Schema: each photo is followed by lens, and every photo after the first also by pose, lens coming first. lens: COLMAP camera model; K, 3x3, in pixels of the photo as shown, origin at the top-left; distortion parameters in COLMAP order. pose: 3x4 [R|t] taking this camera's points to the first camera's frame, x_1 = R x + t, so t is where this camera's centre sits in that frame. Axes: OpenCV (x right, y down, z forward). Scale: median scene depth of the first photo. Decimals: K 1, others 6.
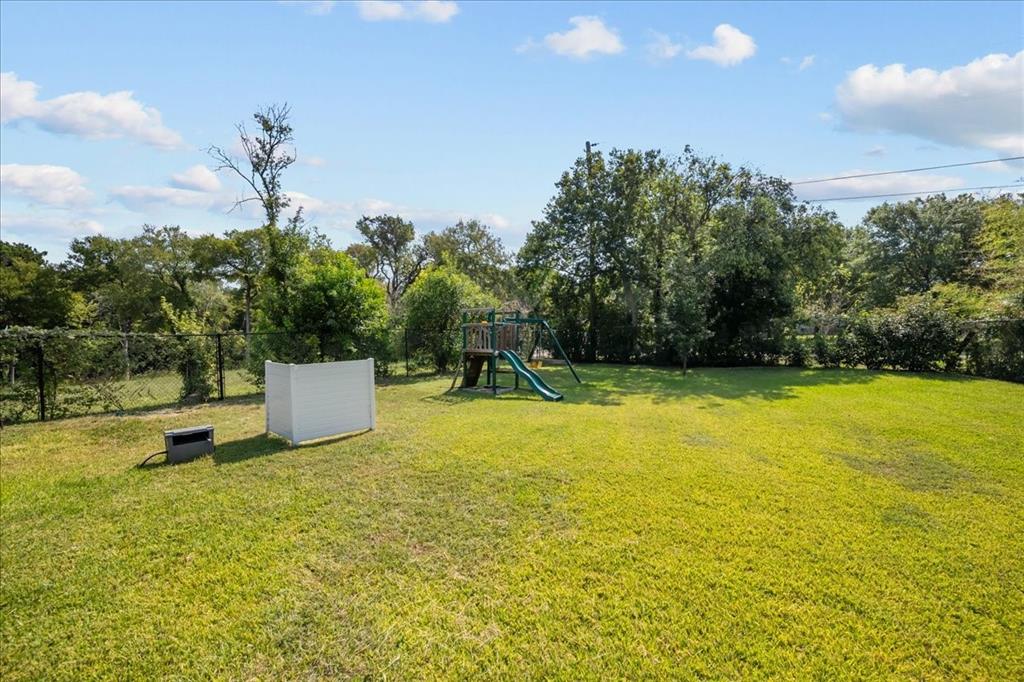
lens RADIAL K [[433.4, 0, 512.0], [0, 433.4, 341.0], [0, 0, 1]] dist [0.000670, 0.000045]
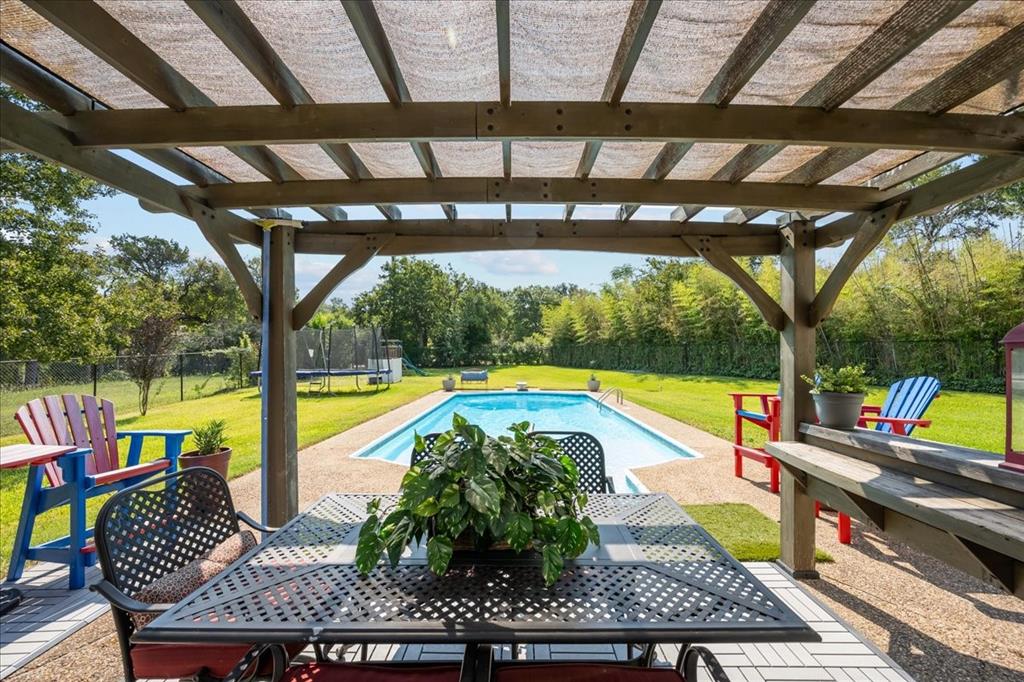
lens RADIAL K [[433.4, 0, 512.0], [0, 433.4, 341.0], [0, 0, 1]] dist [0.000670, 0.000045]
pose [[0.769418, 0.010222, 0.638664, -0.938074], [0.012686, 0.999430, -0.031279, 0.003451], [-0.638620, 0.032169, 0.768850, -1.081846]]
